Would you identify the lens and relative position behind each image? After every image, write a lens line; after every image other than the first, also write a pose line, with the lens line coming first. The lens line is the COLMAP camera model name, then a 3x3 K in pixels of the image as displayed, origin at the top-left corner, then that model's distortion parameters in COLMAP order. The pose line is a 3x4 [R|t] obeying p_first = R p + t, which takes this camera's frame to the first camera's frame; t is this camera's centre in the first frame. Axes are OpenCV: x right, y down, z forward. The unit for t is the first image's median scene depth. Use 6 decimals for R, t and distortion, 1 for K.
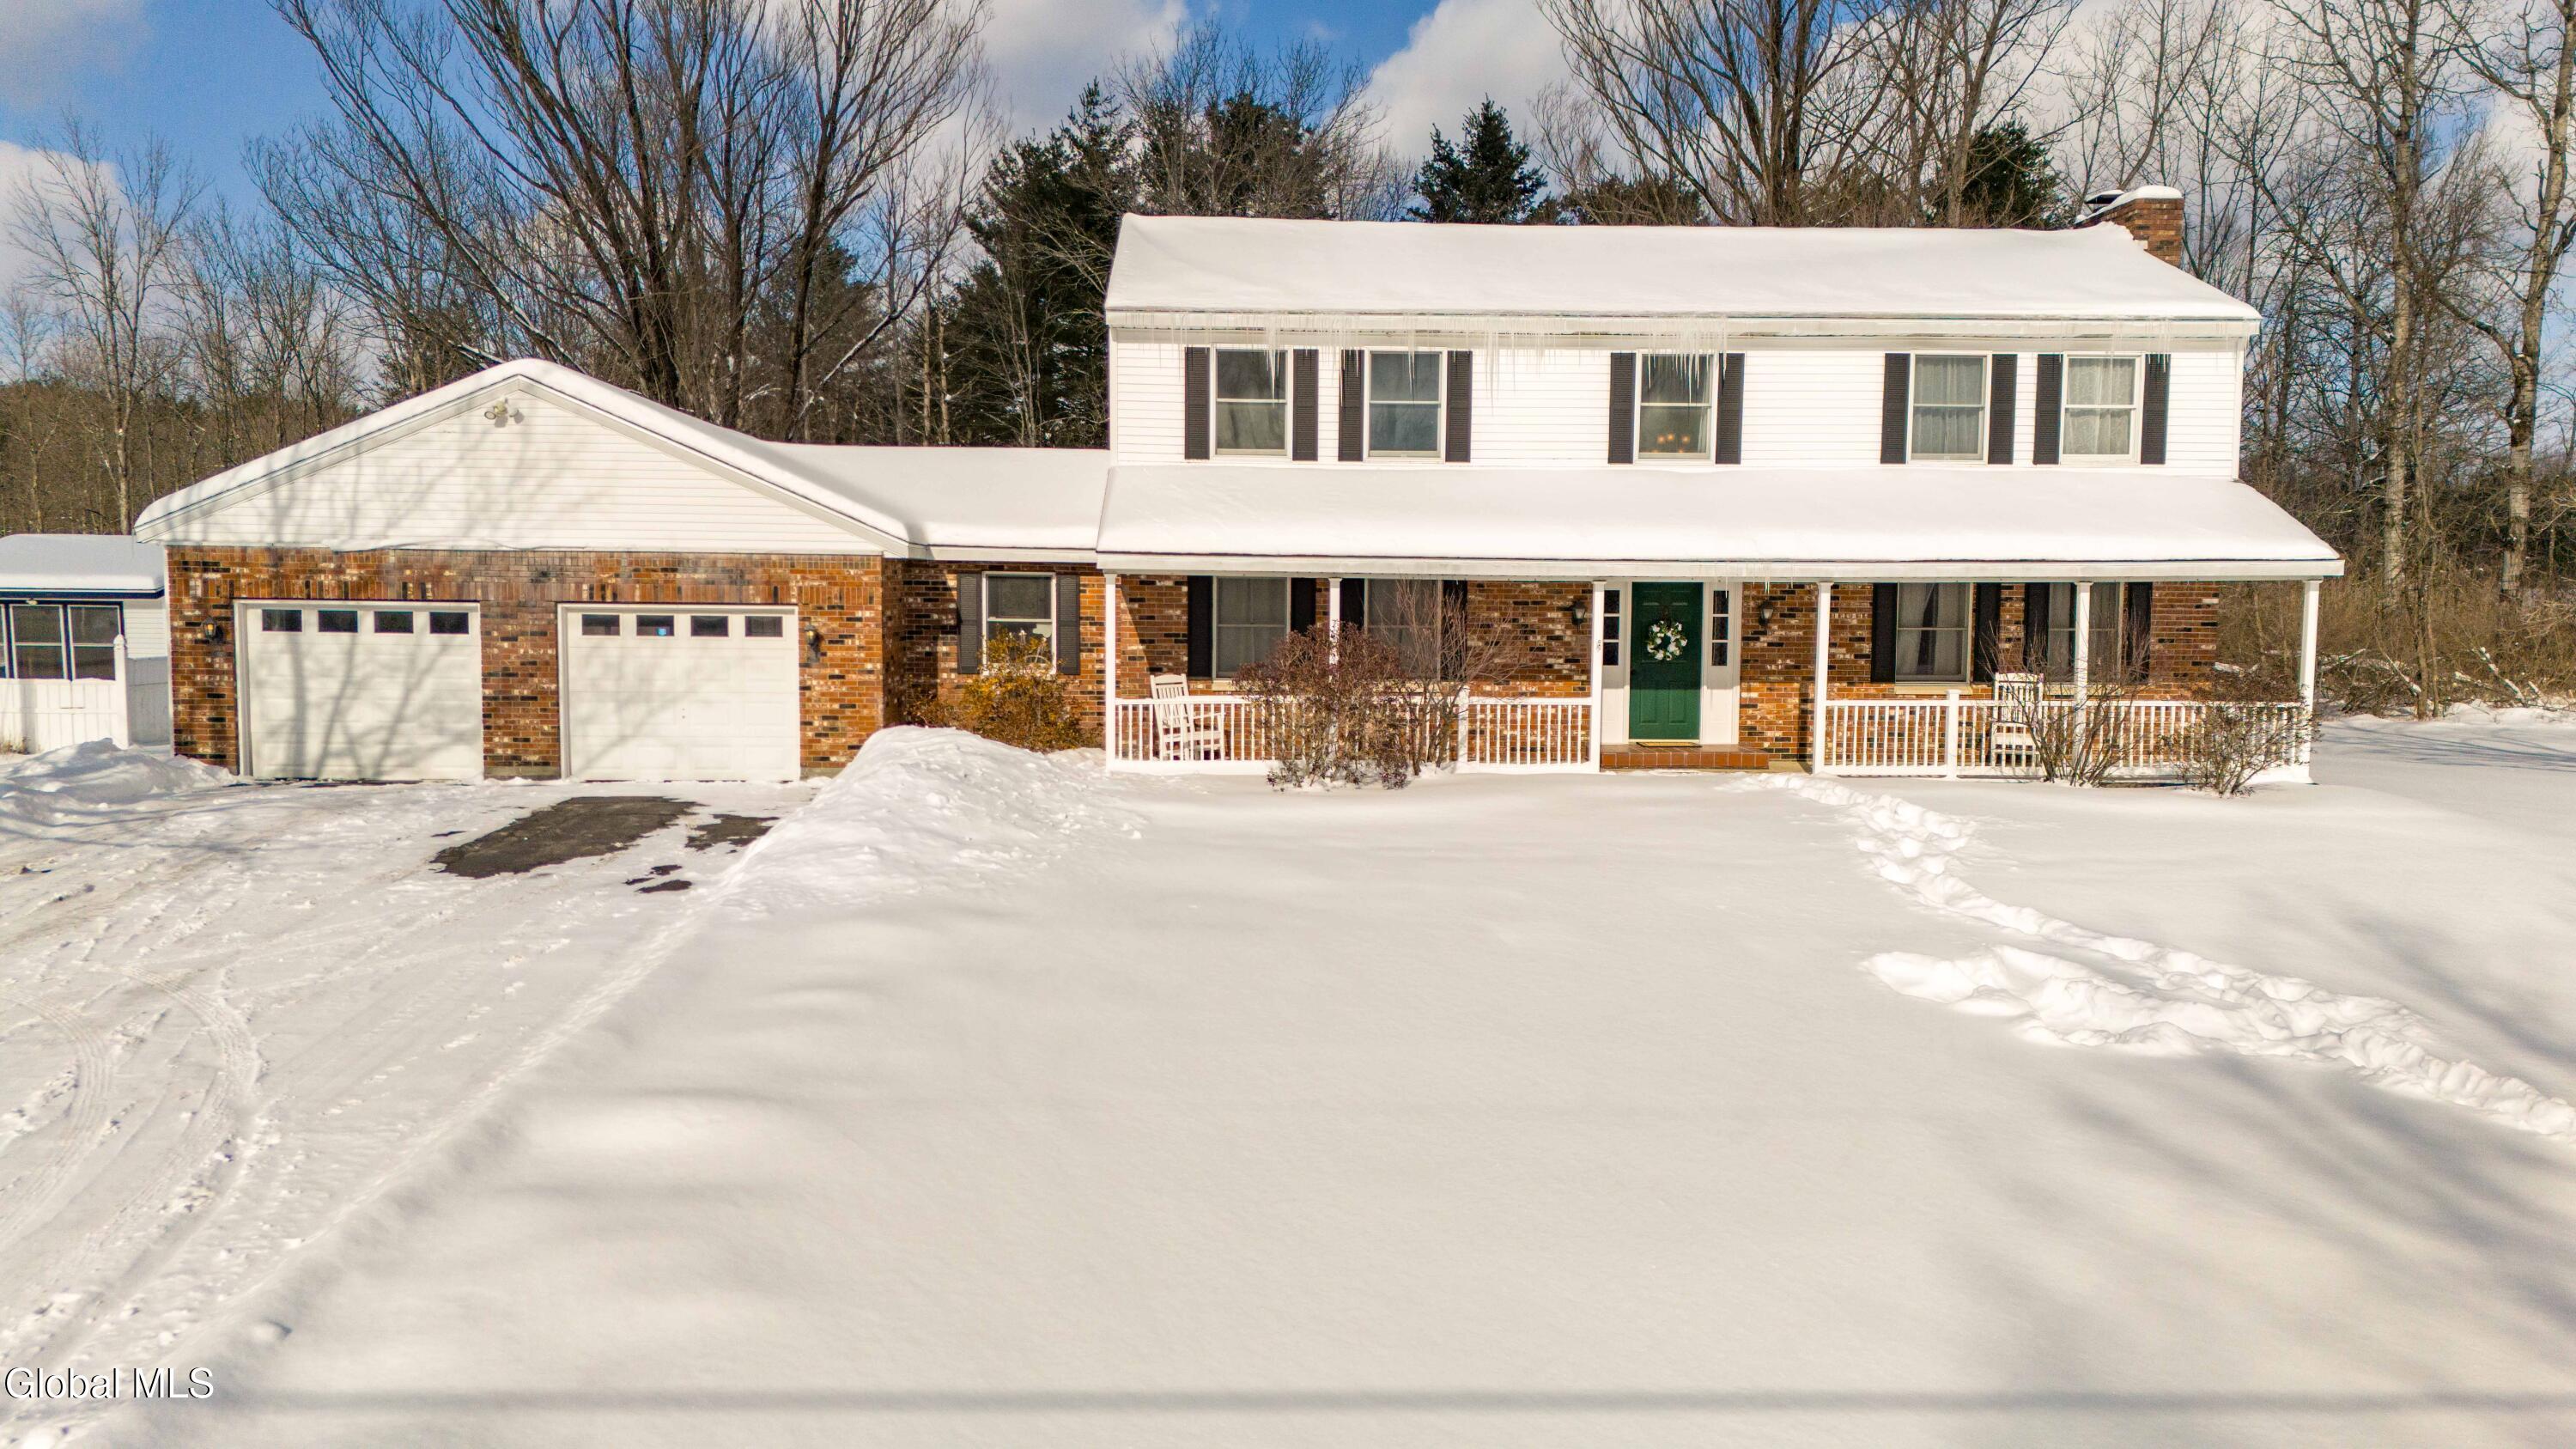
lens RADIAL K [[1838.4, 0, 1283.1], [0, 1838.4, 730.4], [0, 0, 1]] dist [0.084046, -0.077338]
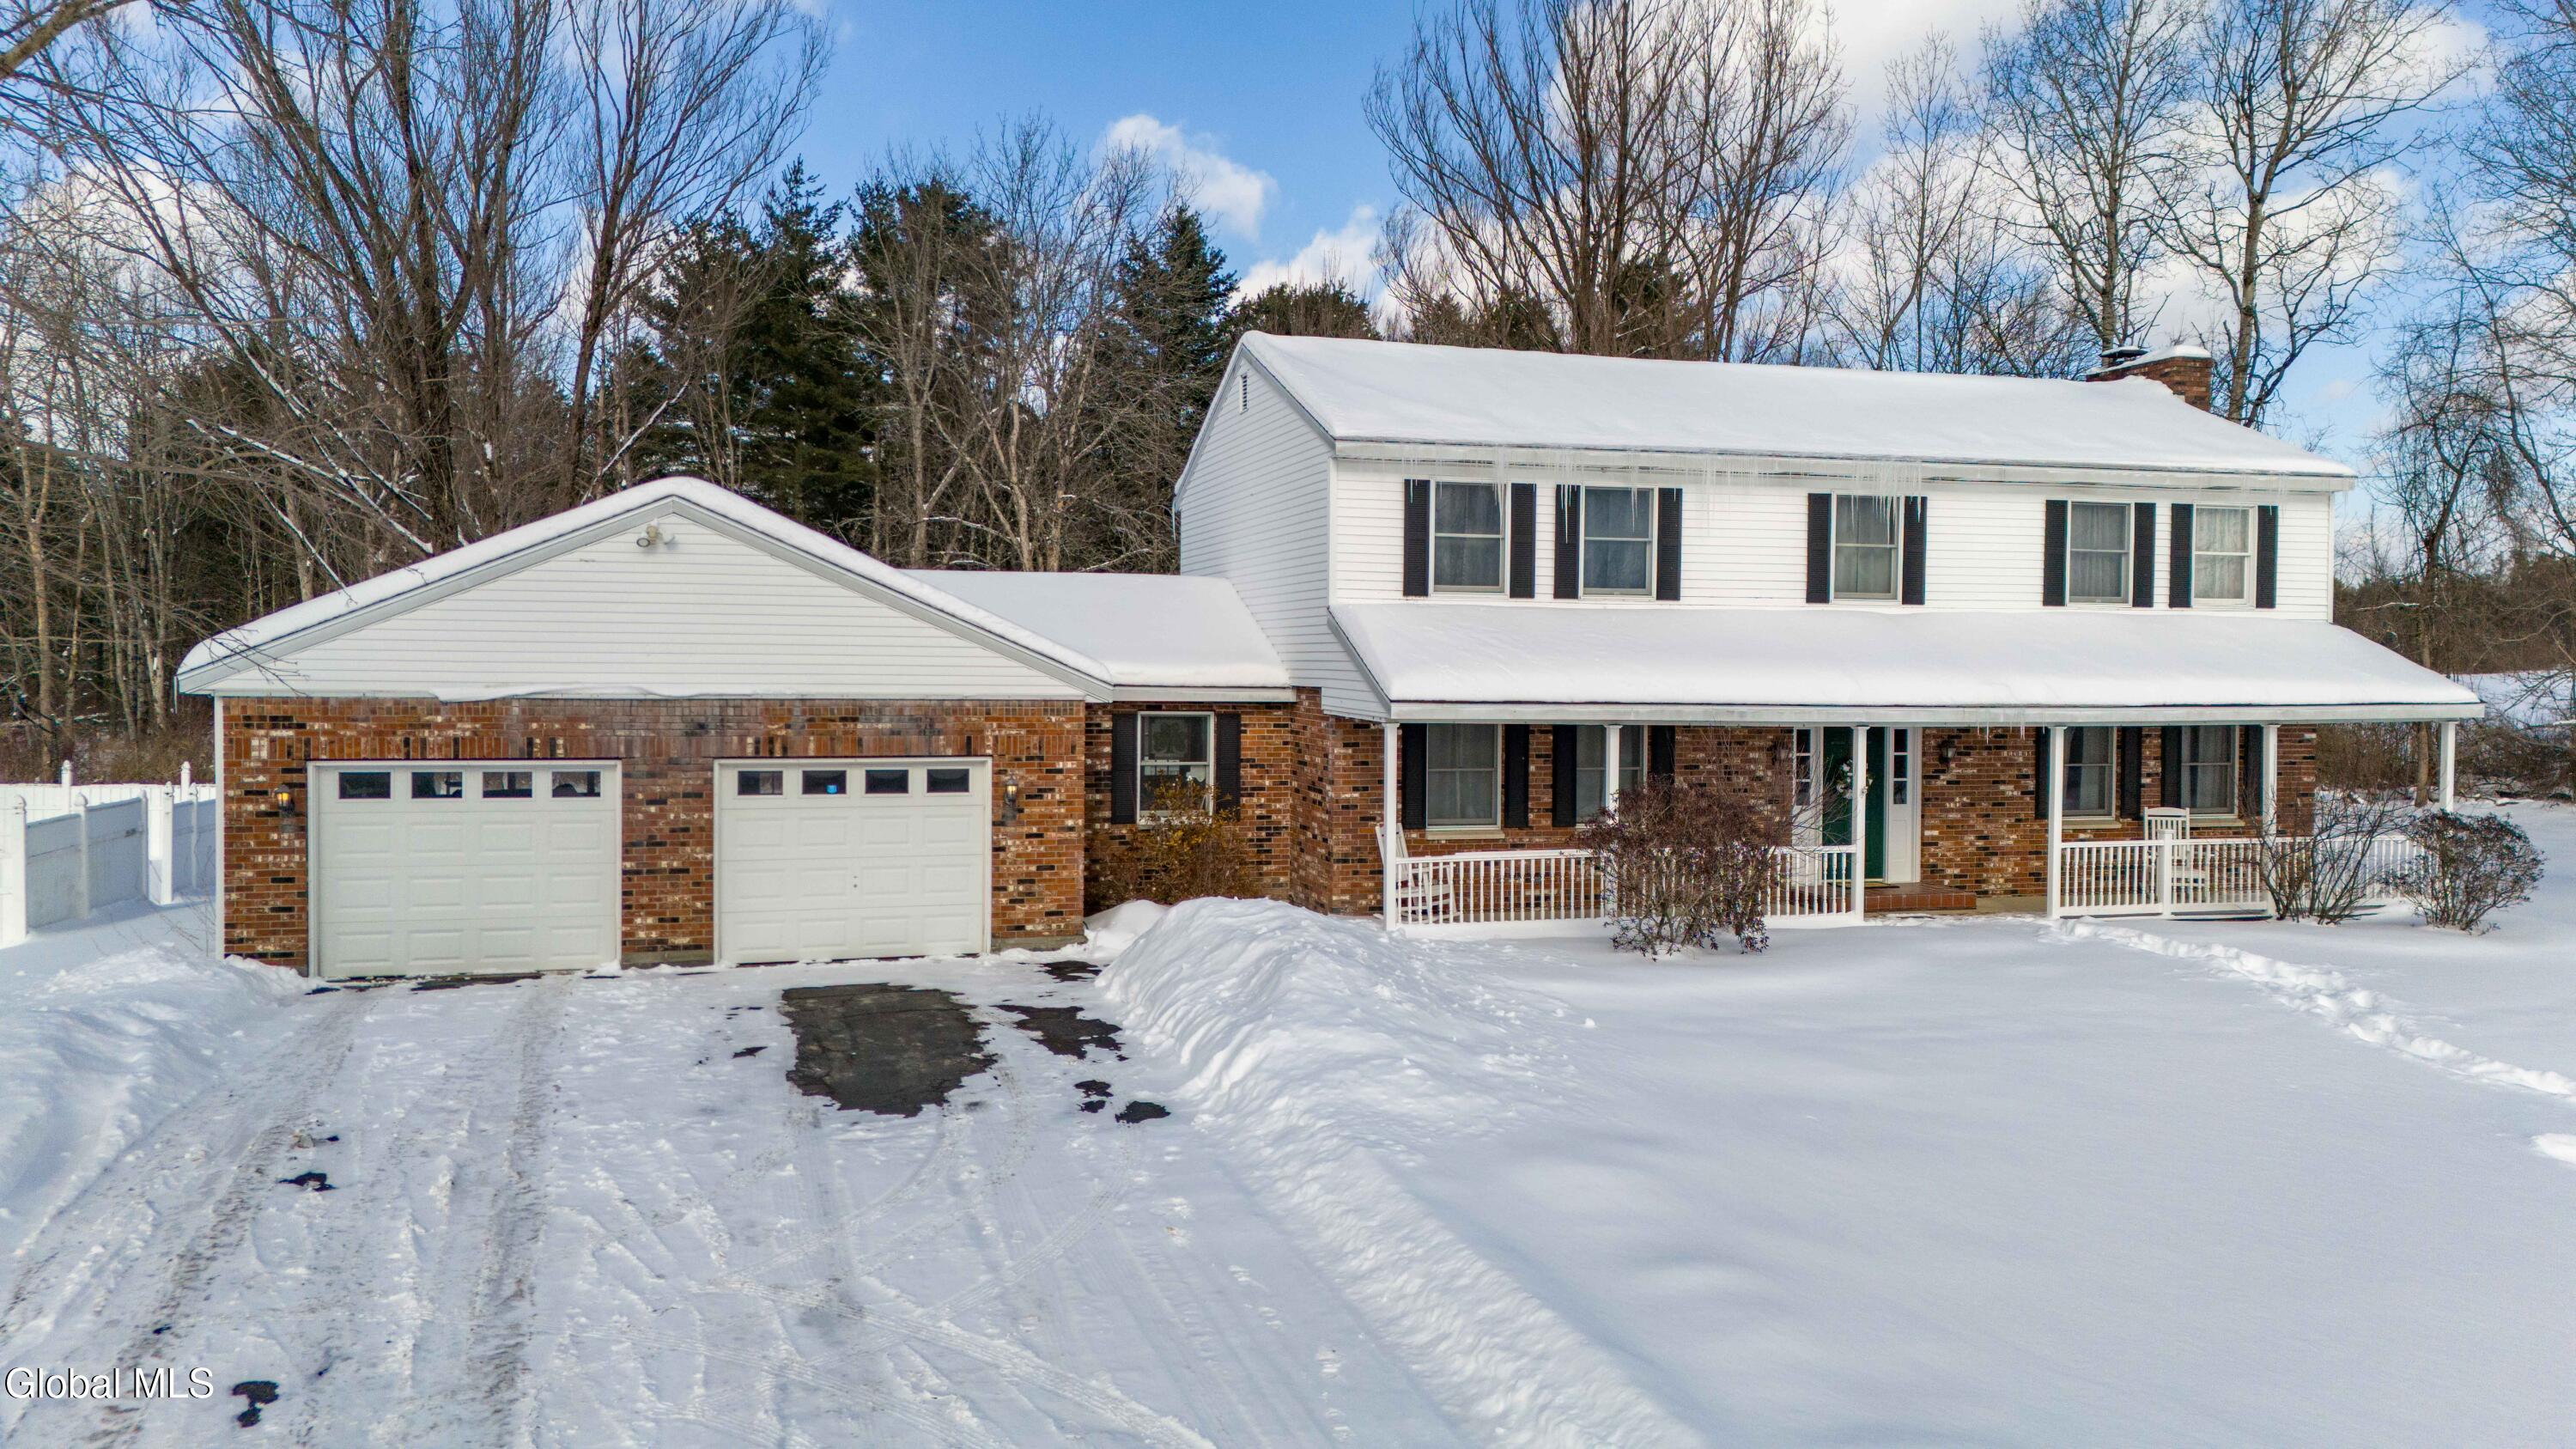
lens RADIAL K [[1838.4, 0, 1283.1], [0, 1838.4, 730.4], [0, 0, 1]] dist [0.084046, -0.077338]
pose [[0.970914, -0.009215, 0.239251, -0.337813], [0.020090, 0.998871, -0.043055, -0.039213], [-0.238584, 0.046609, 0.970003, 0.104908]]
